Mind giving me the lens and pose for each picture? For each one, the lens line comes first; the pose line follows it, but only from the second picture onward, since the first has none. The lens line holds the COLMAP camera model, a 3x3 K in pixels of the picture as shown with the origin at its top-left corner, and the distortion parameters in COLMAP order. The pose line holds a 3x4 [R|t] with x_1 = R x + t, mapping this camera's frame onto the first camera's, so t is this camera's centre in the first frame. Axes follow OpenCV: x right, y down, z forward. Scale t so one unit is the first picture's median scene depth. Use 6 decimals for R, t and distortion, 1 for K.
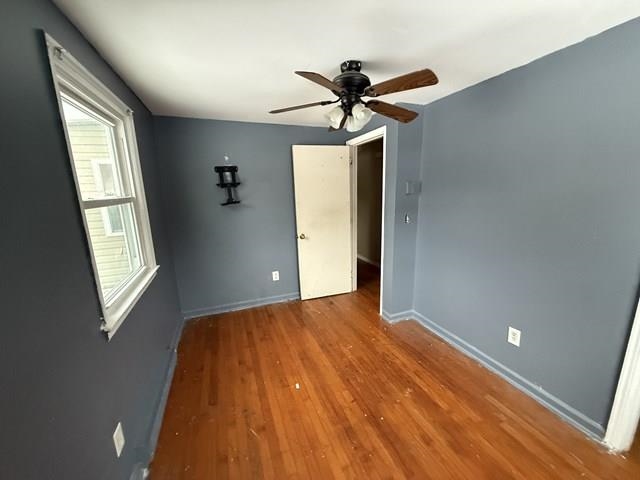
lens RADIAL K [[253.4, 0, 317.7], [0, 253.4, 238.7], [0, 0, 1]] dist [0.000373, 0.000026]
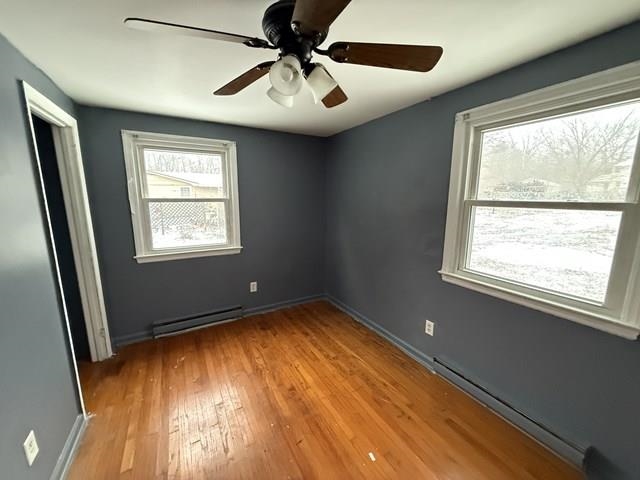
lens RADIAL K [[253.4, 0, 317.7], [0, 253.4, 238.7], [0, 0, 1]] dist [0.000373, 0.000026]
pose [[-0.987845, 0.053853, -0.145813, 0.180640], [-0.003593, 0.929905, 0.367783, -0.346523], [0.155399, 0.363836, -0.918409, 1.670758]]
